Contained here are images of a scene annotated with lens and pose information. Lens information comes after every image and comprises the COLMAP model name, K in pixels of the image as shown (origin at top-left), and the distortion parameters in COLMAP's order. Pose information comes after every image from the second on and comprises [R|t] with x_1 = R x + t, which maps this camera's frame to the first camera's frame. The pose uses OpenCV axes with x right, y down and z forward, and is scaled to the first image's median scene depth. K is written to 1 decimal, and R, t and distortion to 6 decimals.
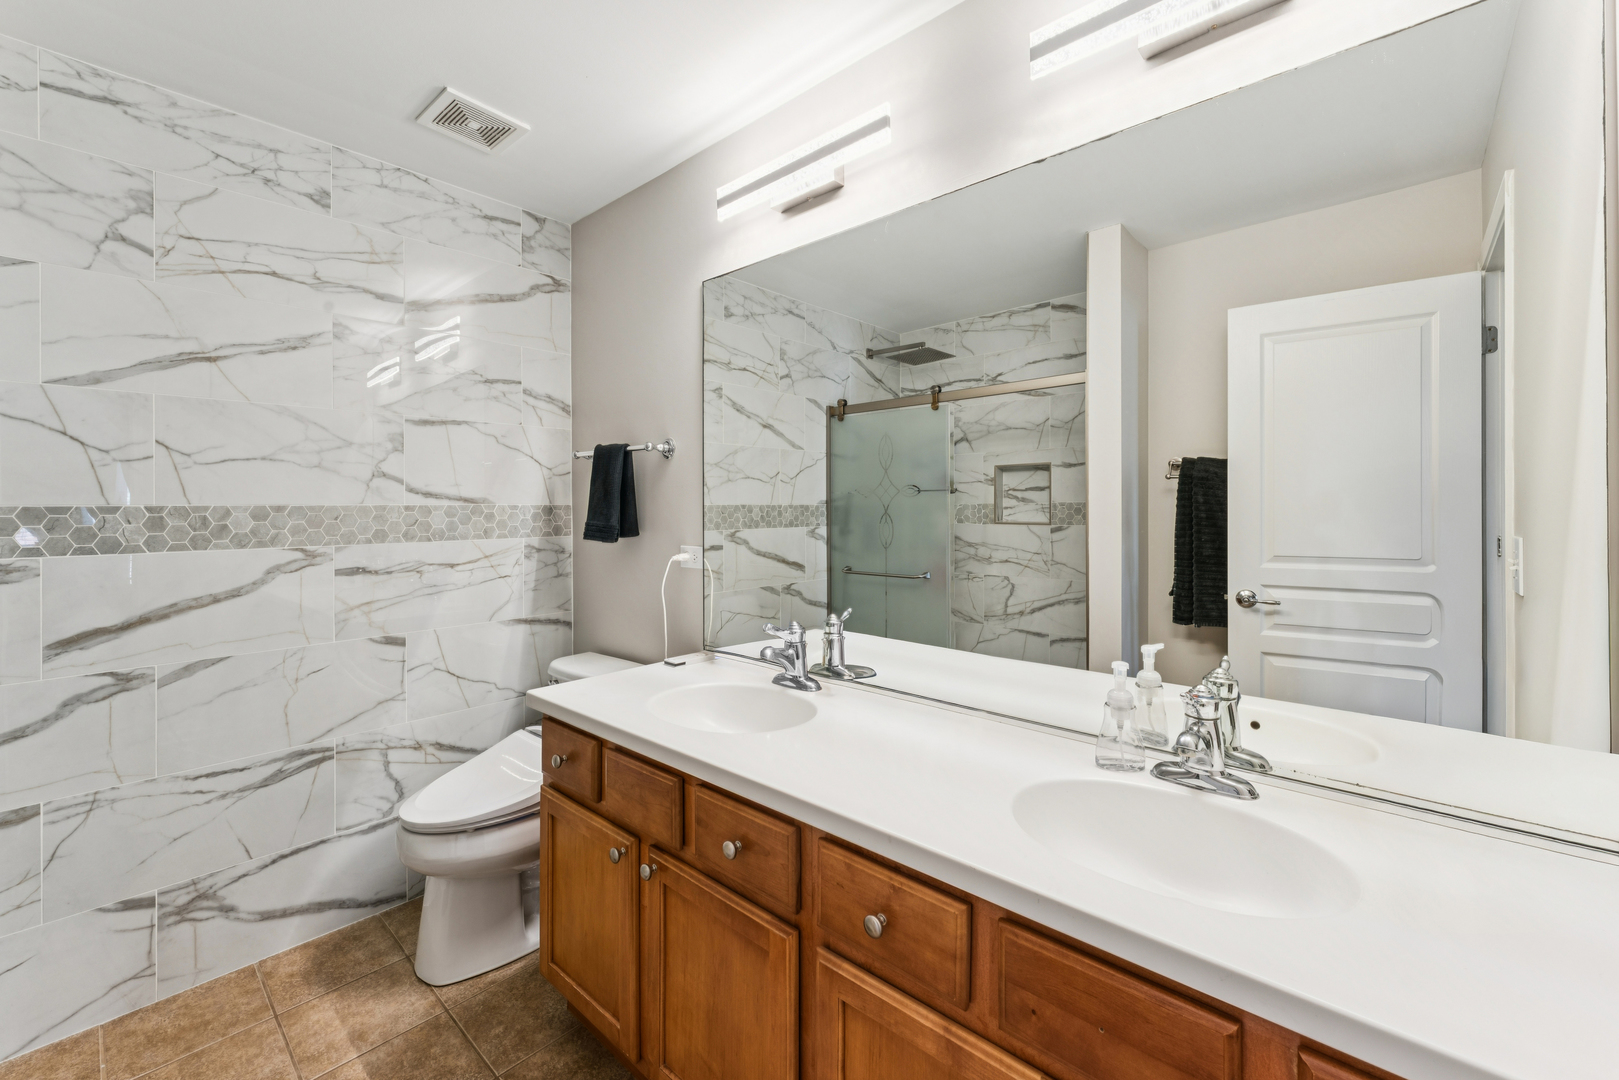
lens RADIAL K [[659.7, 0, 800.3], [0, 659.7, 507.3], [0, 0, 1]] dist [-0.001255, 0.000066]
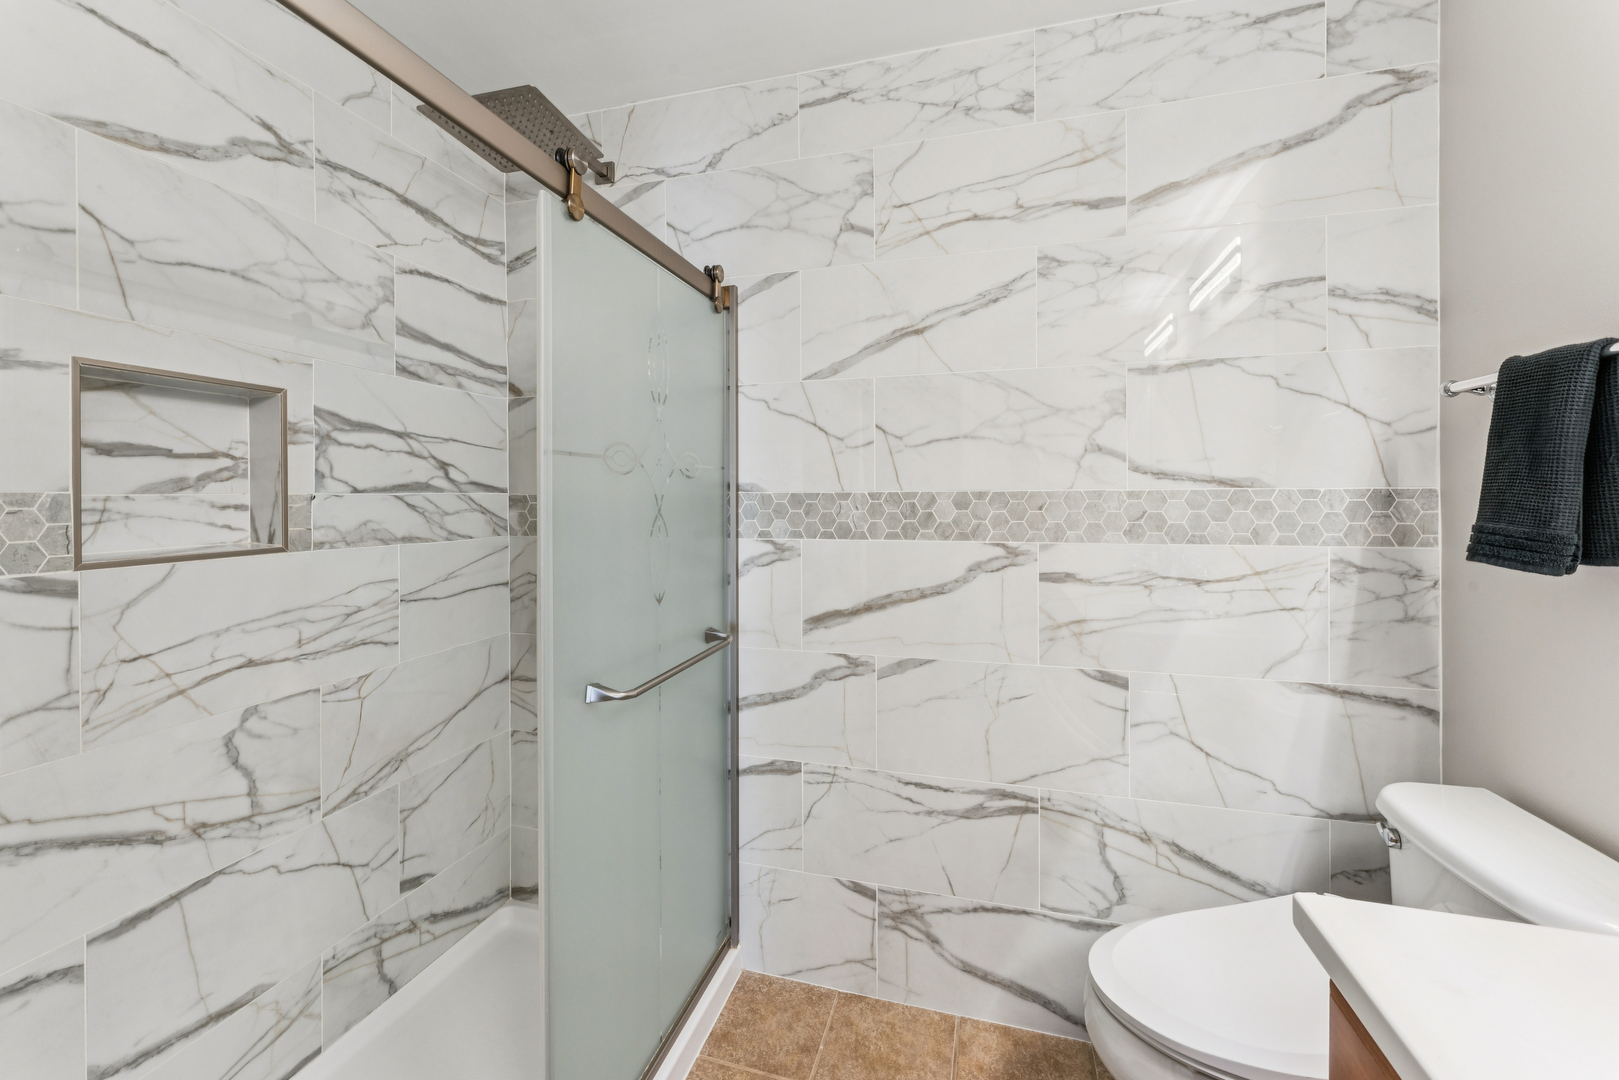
lens RADIAL K [[659.7, 0, 805.8], [0, 659.7, 497.6], [0, 0, 1]] dist [-0.001255, 0.000066]
pose [[0.440170, 0.003736, -0.897906, -0.127363], [0.000195, 0.999991, 0.004256, 0.001626], [0.897914, -0.002049, 0.440166, 0.412155]]
